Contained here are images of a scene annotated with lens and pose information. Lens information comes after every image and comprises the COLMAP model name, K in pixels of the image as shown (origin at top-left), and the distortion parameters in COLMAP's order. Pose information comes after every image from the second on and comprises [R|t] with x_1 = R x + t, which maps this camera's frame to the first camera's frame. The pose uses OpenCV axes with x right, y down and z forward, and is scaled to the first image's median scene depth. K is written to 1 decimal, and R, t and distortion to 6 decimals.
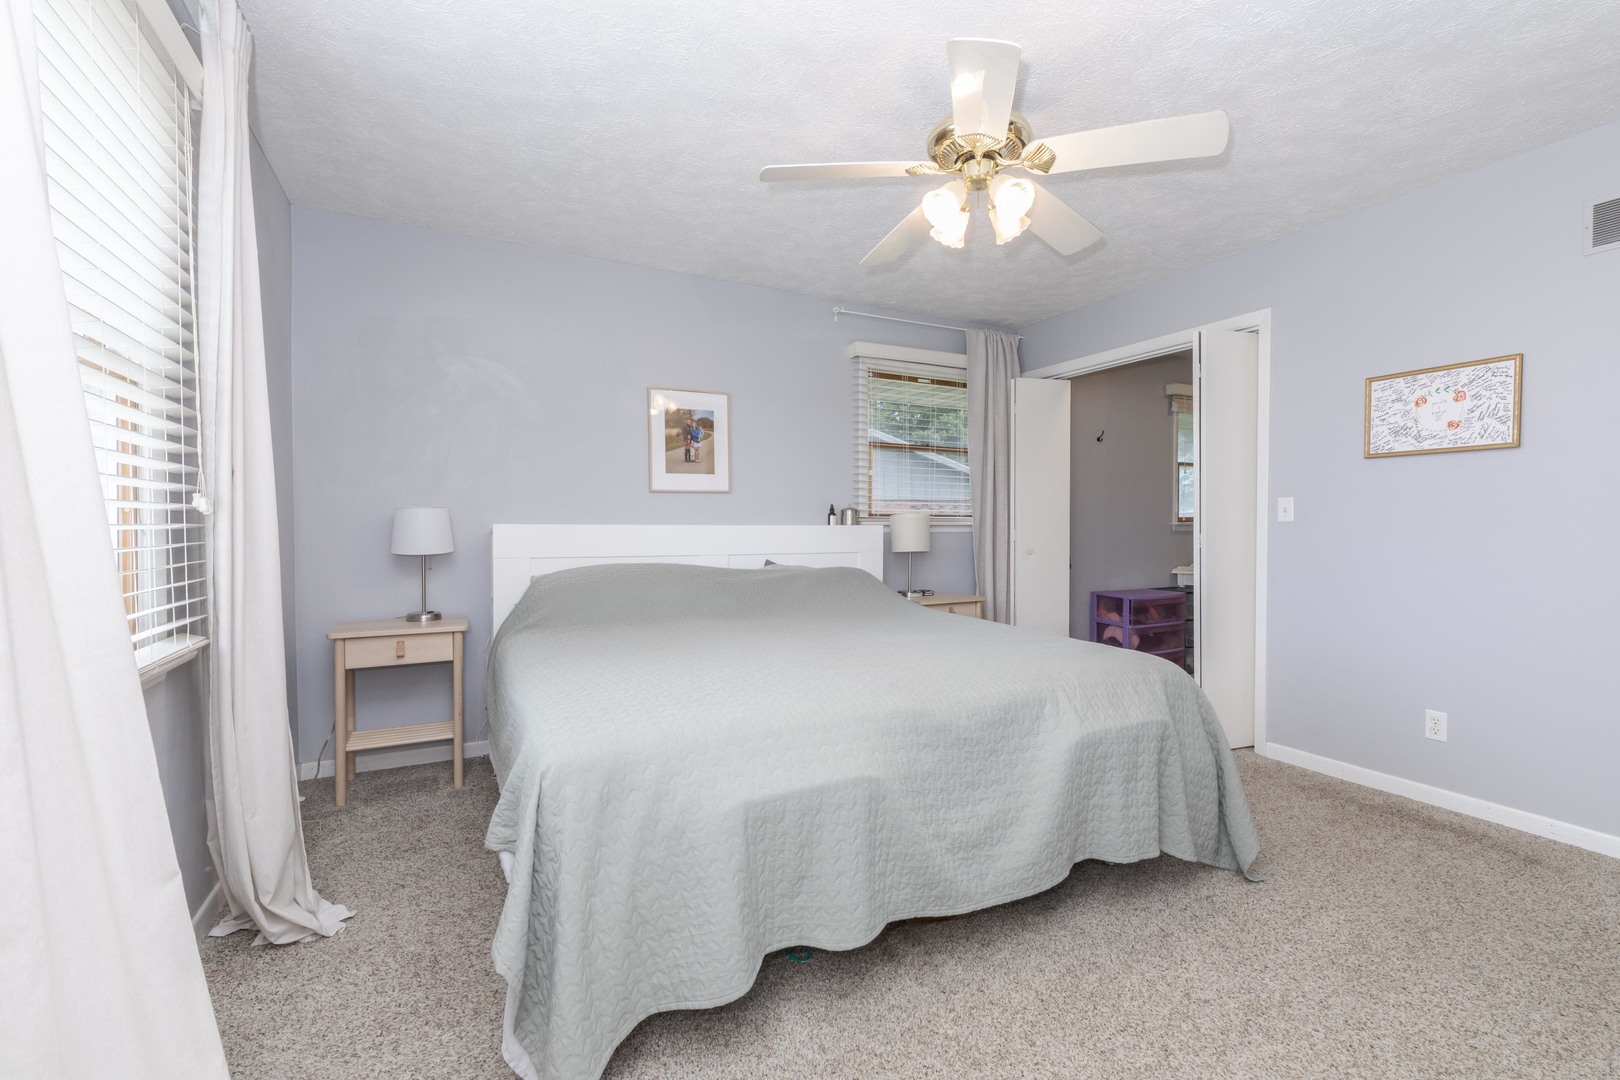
lens RADIAL K [[690.3, 0, 808.6], [0, 690.3, 531.8], [0, 0, 1]] dist [-0.000582, -0.000167]
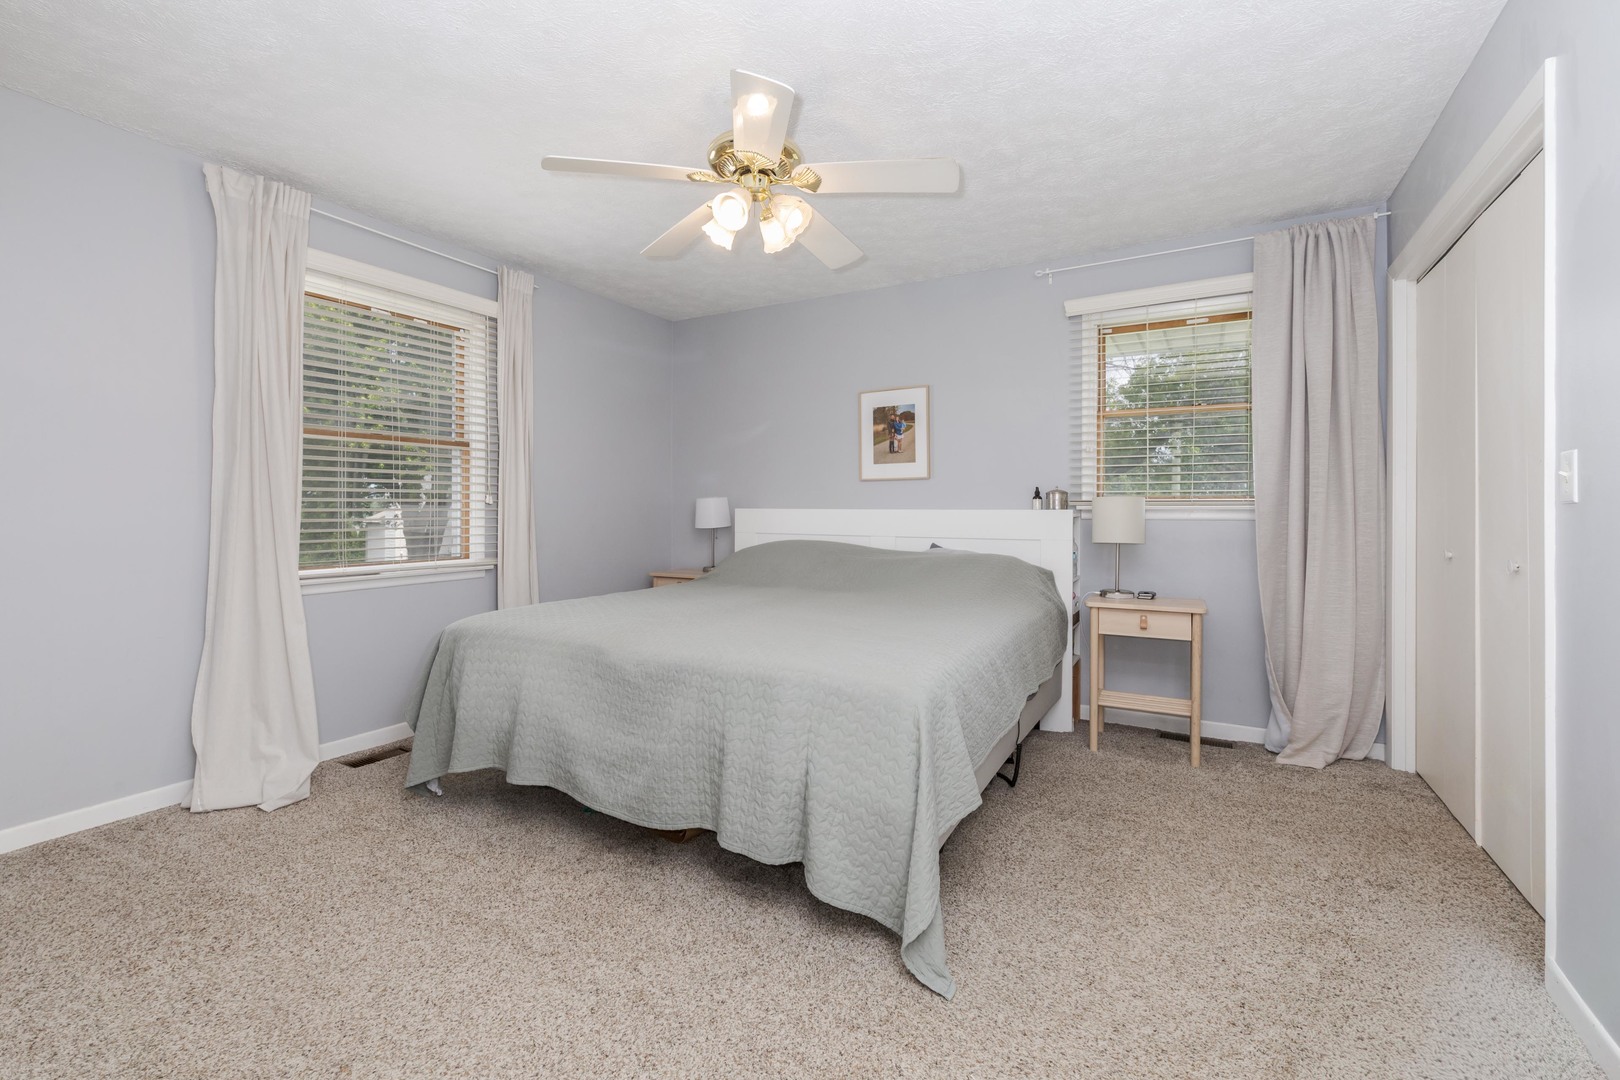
lens RADIAL K [[690.3, 0, 823.4], [0, 690.3, 511.5], [0, 0, 1]] dist [-0.000582, -0.000167]
pose [[0.569290, 0.004929, -0.822122, 0.679449], [-0.007085, 0.999974, 0.001089, -0.006658], [0.822106, 0.005204, 0.569310, 0.270328]]
